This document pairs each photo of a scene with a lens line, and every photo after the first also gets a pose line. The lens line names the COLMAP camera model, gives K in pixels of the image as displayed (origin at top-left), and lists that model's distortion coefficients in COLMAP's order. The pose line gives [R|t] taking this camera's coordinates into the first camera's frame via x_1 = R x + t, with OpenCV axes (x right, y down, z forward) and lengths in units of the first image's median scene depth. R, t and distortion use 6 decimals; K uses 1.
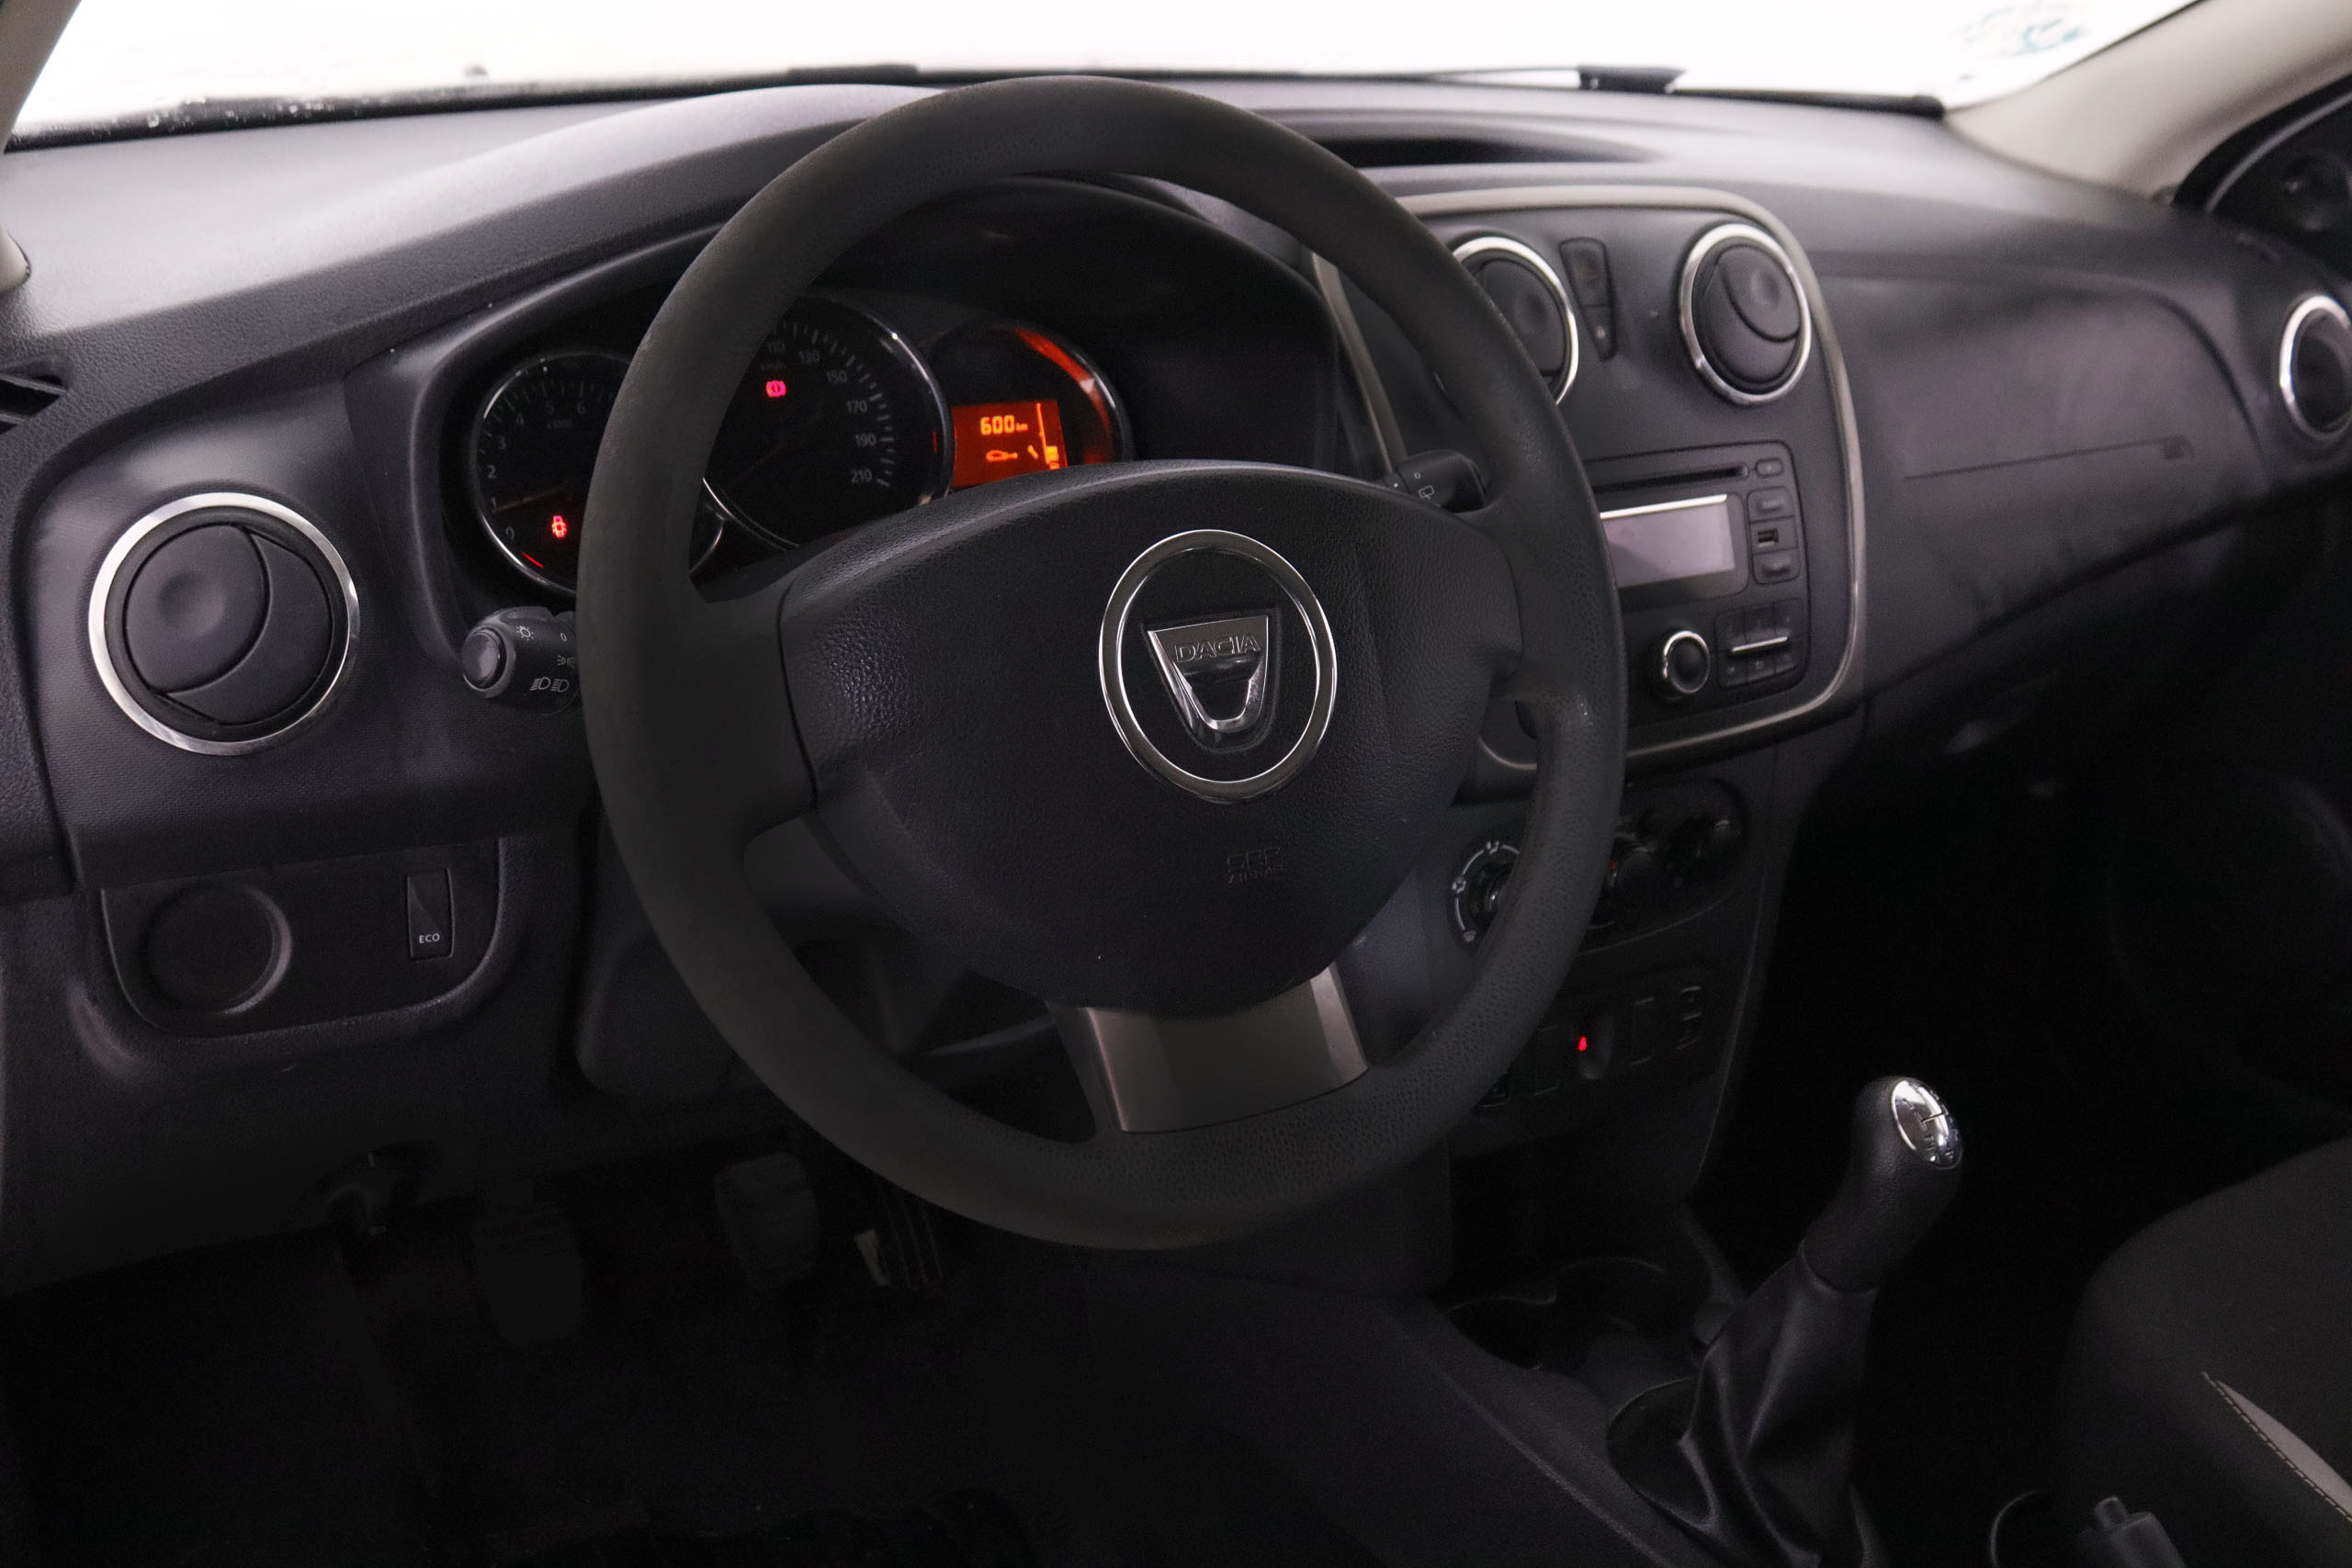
lens RADIAL K [[2615.4, 0, 1195.3], [0, 2615.4, 797.5], [0, 0, 1]] dist [-0.014931, 0.000000]
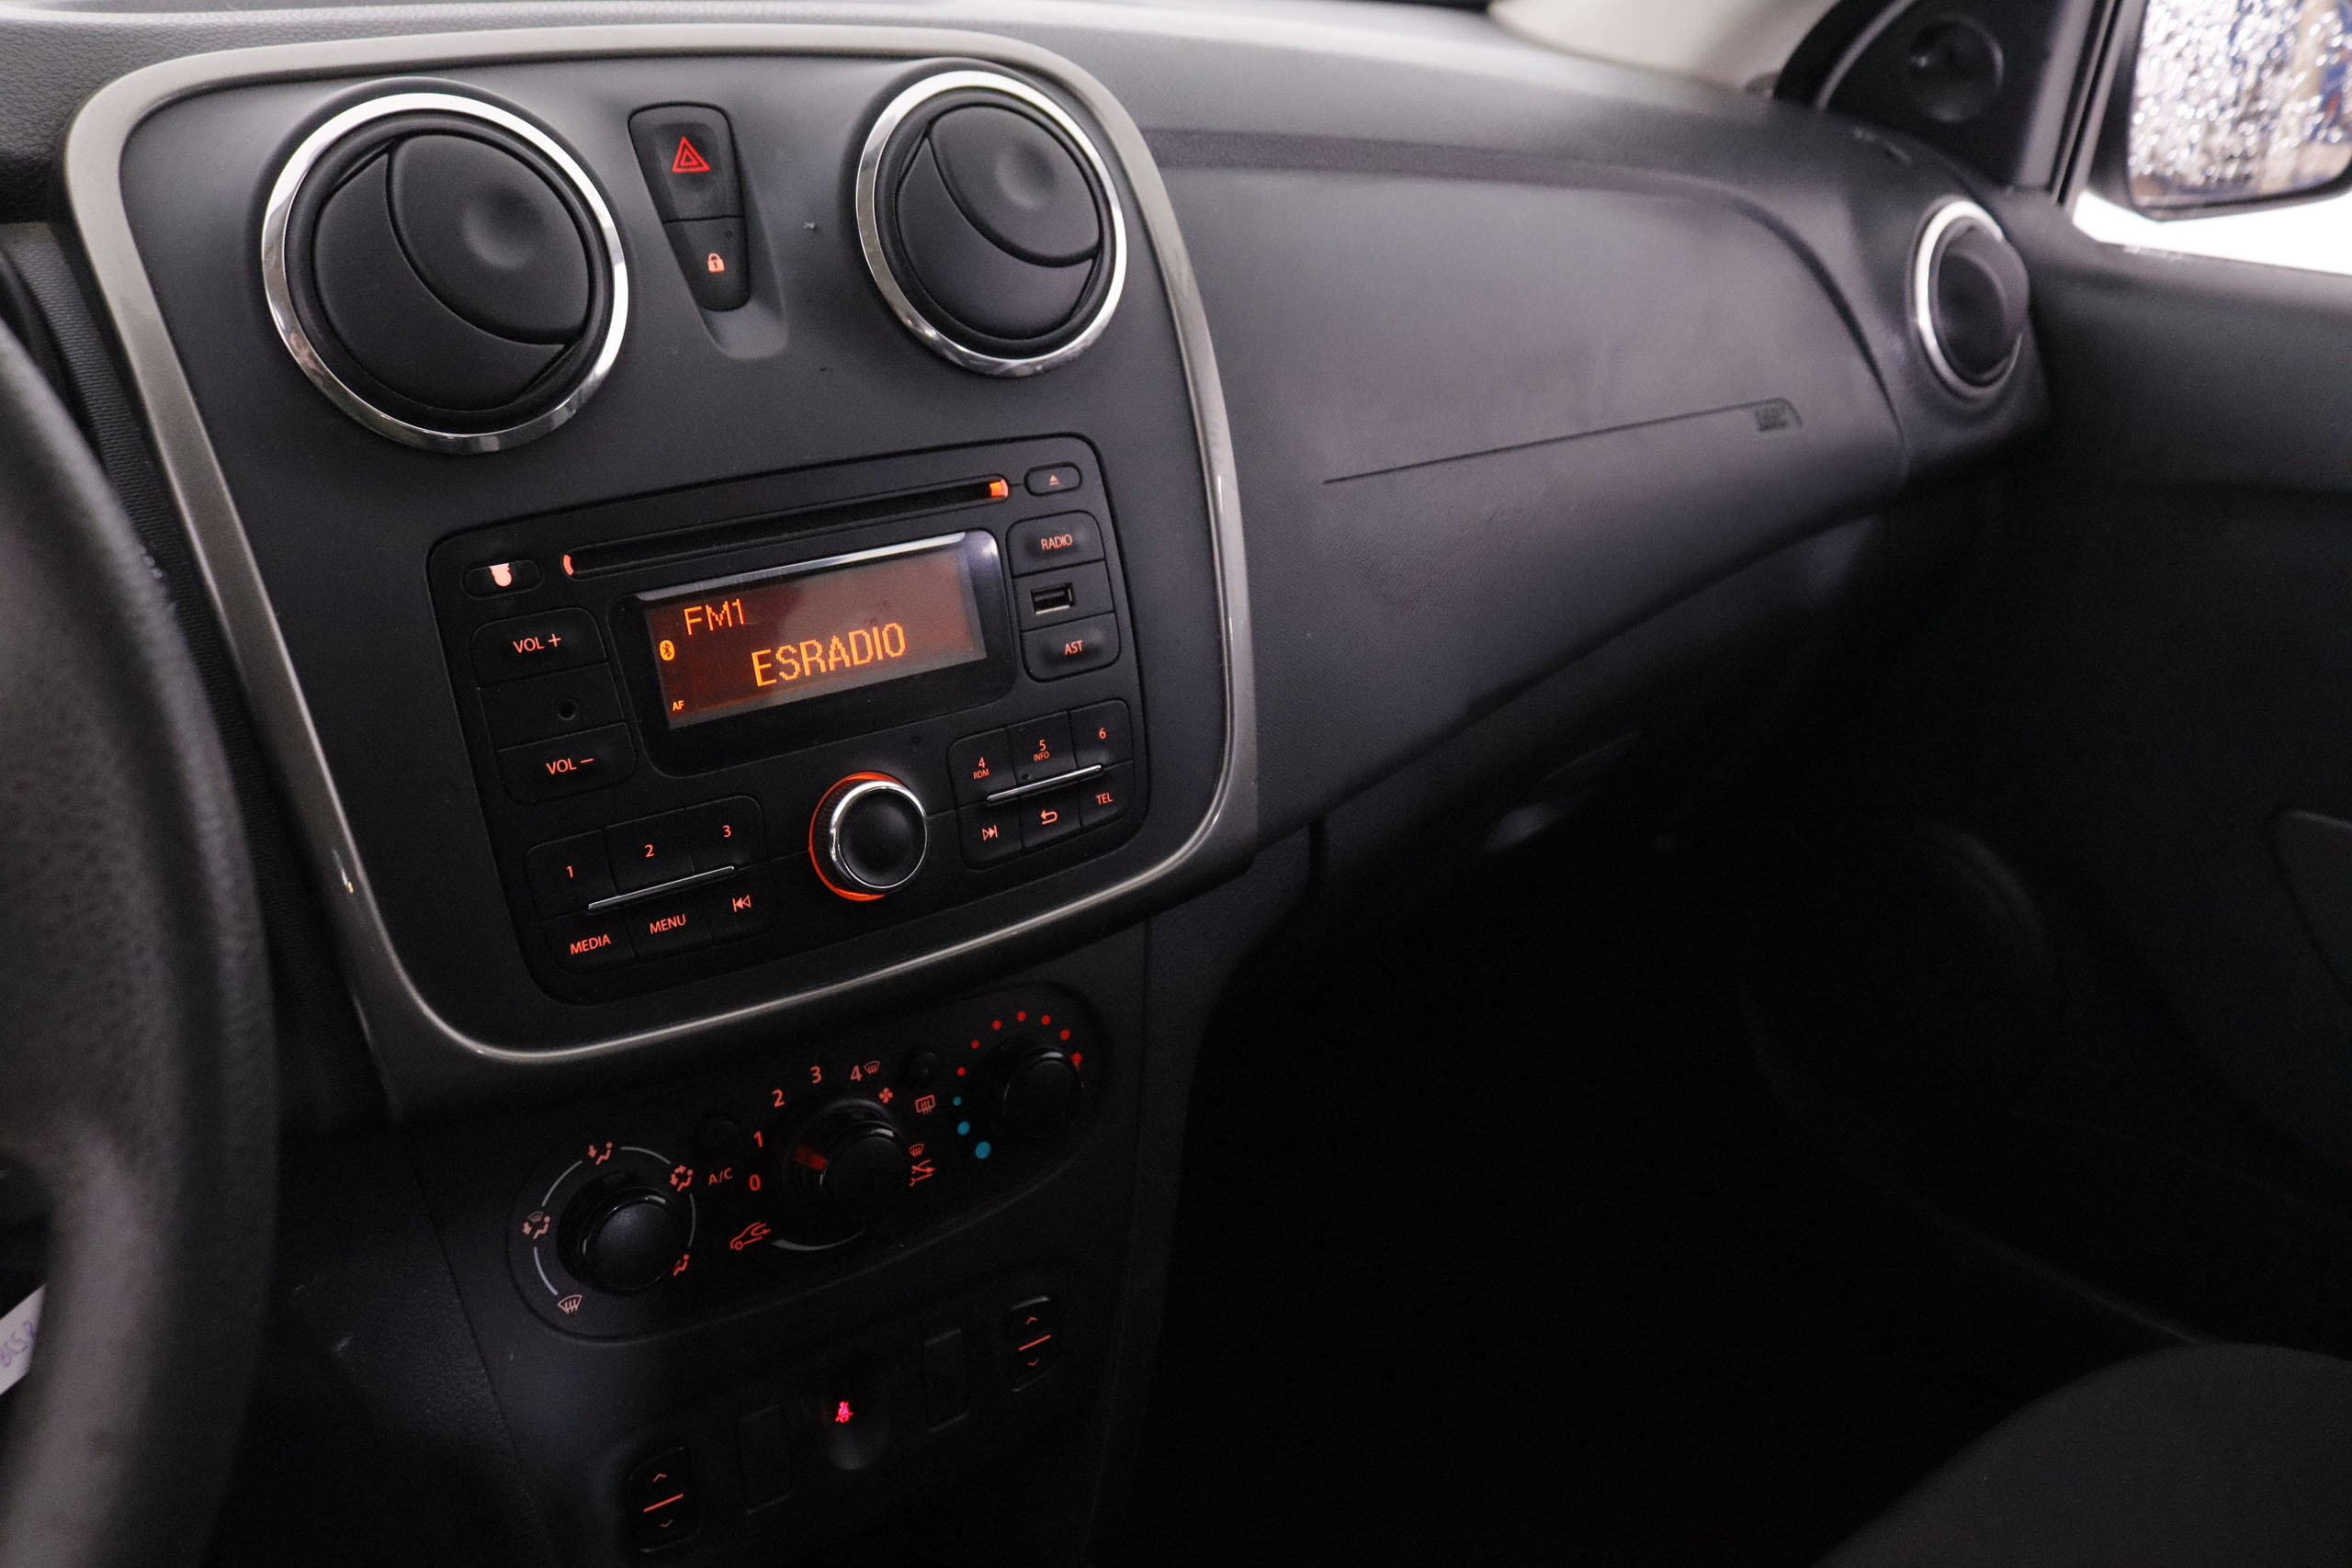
lens RADIAL K [[2129.1, 0, 1170.1], [0, 2129.1, 760.1], [0, 0, 1]] dist [-0.137822, 0.139175]
pose [[0.998438, -0.049264, 0.026372, 0.223038], [0.048769, 0.998628, 0.019088, -0.068721], [-0.027276, -0.017772, 0.999470, 0.502570]]
